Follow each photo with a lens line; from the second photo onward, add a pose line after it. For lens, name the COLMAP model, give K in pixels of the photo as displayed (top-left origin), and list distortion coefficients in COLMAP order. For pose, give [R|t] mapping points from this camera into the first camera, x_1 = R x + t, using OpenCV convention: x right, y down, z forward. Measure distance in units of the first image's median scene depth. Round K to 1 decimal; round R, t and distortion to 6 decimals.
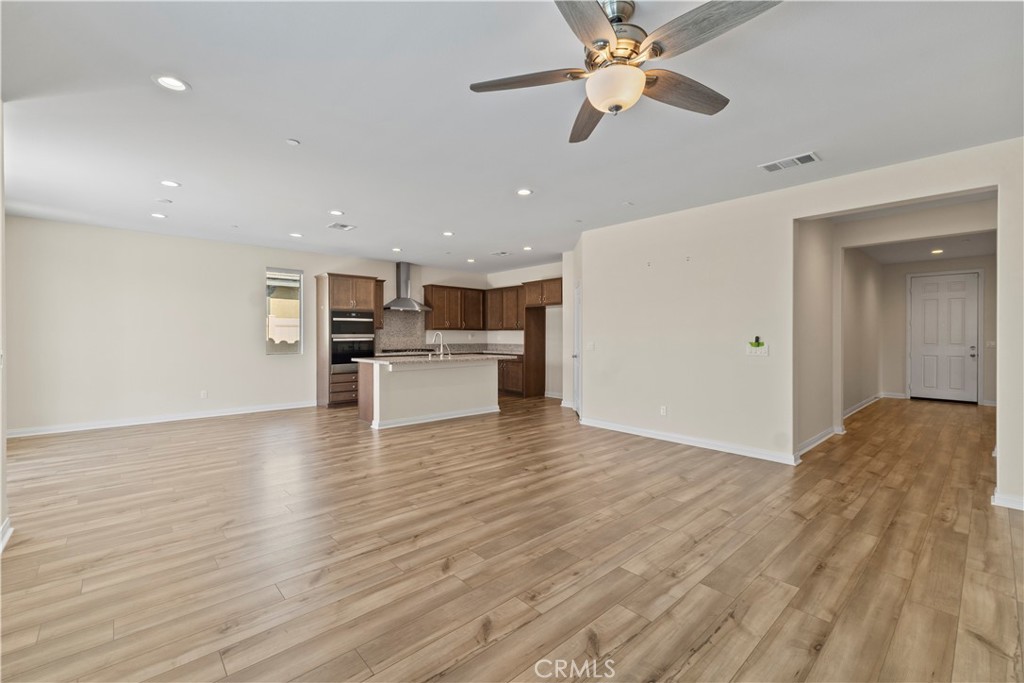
lens RADIAL K [[444.4, 0, 535.2], [0, 444.4, 334.6], [0, 0, 1]] dist [0.019425, 0.000669]
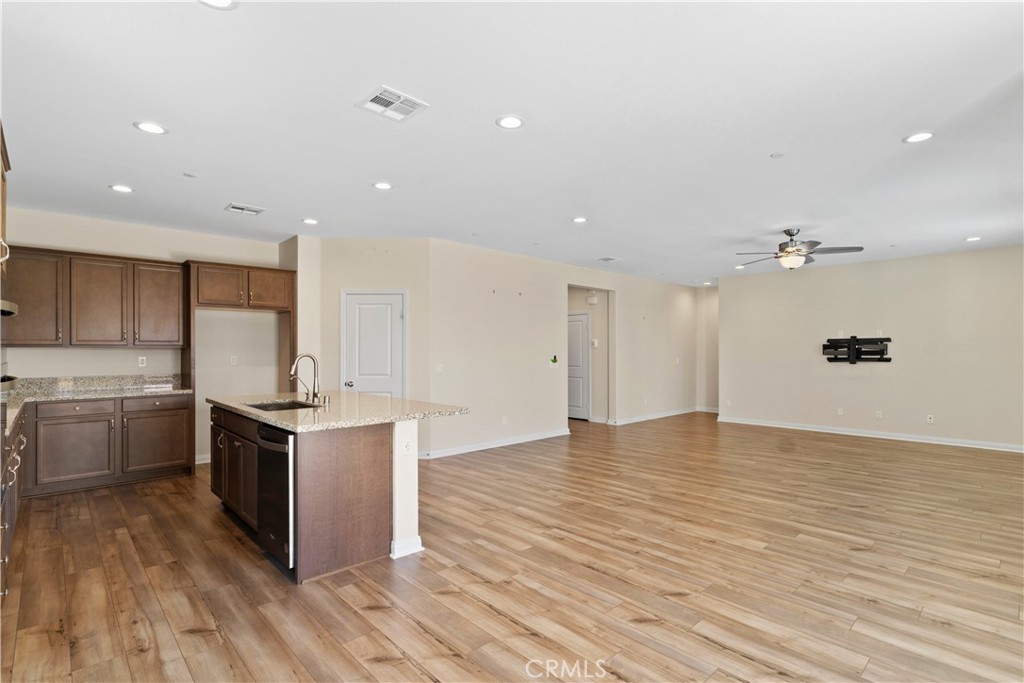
lens RADIAL K [[482.3, 0, 512.8], [0, 482.3, 346.2], [0, 0, 1]] dist [0.003895, -0.000700]
pose [[0.001870, 0.007400, 0.999971, -0.677008], [-0.001371, 0.999972, -0.007398, -0.009295], [-0.999997, -0.001357, 0.001880, 0.678749]]
